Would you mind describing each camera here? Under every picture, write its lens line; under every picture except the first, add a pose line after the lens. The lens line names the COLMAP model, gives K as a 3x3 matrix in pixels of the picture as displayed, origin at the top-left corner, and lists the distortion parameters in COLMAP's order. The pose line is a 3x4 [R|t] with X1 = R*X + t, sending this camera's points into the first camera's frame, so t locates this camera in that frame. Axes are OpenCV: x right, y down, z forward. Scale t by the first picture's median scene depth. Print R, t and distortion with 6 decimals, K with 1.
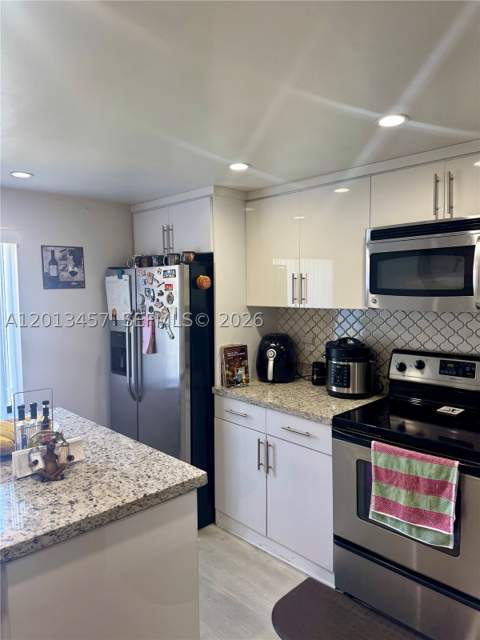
lens RADIAL K [[444.8, 0, 240.3], [0, 444.8, 322.0], [0, 0, 1]] dist [0.021130, -0.018301]
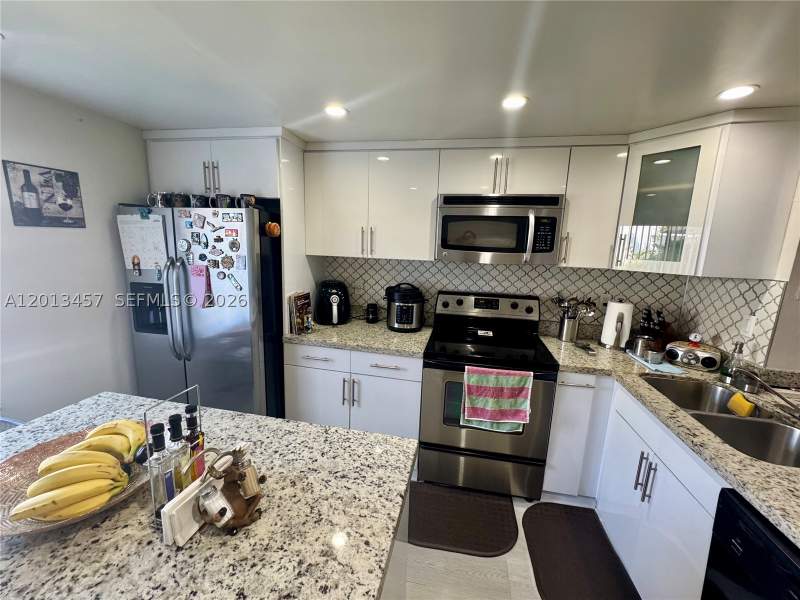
lens RADIAL K [[317.9, 0, 402.0], [0, 317.9, 297.7], [0, 0, 1]] dist [-0.010616, -0.000879]
pose [[0.817581, -0.058713, 0.572812, -0.262537], [-0.001810, 0.994521, 0.104521, -0.016268], [-0.575810, -0.086491, 0.812996, 0.282057]]
